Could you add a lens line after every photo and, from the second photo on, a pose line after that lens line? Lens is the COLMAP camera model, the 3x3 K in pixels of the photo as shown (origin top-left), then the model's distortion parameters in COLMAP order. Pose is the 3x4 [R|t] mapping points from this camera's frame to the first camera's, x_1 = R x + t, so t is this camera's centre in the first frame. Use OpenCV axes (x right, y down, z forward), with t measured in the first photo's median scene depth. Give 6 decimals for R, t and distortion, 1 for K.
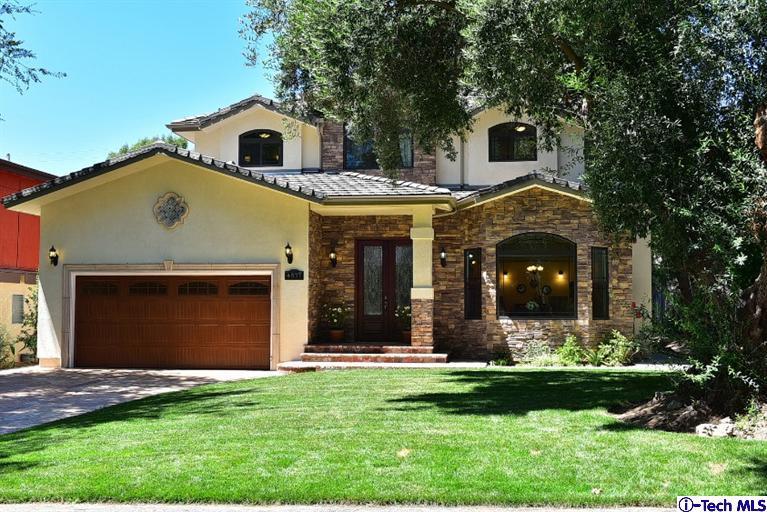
lens RADIAL K [[842.1, 0, 384.5], [0, 842.1, 254.5], [0, 0, 1]] dist [0.065542, 0.000000]
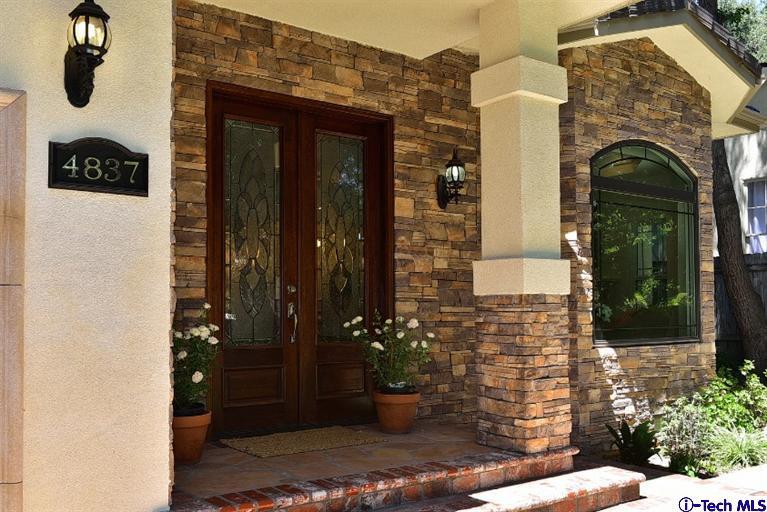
lens RADIAL K [[771.3, 0, 433.0], [0, 771.3, 287.3], [0, 0, 1]] dist [-0.022516, 0.000000]
pose [[0.710099, 0.015795, 0.703924, -0.173827], [-0.044020, 0.998789, 0.021994, 0.043937], [-0.702724, -0.046605, 0.709934, 0.800018]]
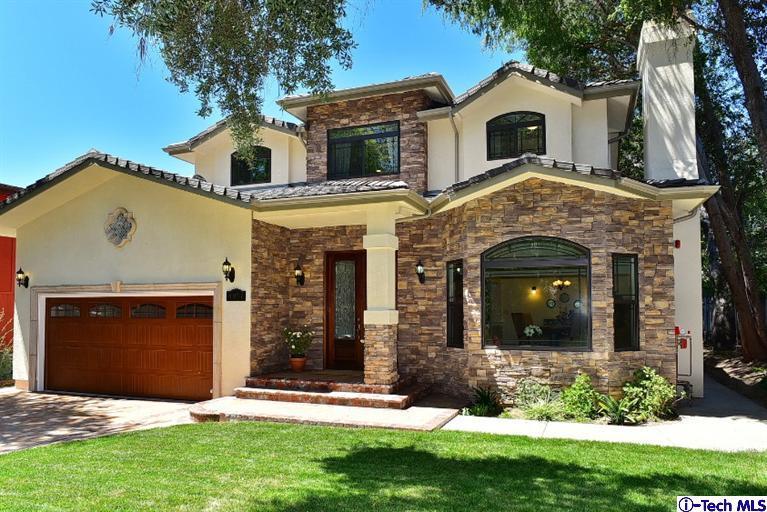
lens RADIAL K [[531.4, 0, 352.3], [0, 531.4, 288.1], [0, 0, 1]] dist [0.010782, -0.005846]
pose [[0.967042, -0.013006, -0.254285, 0.143597], [0.018577, 0.999637, 0.019516, 0.008274], [0.253939, -0.023597, 0.966932, 0.493374]]
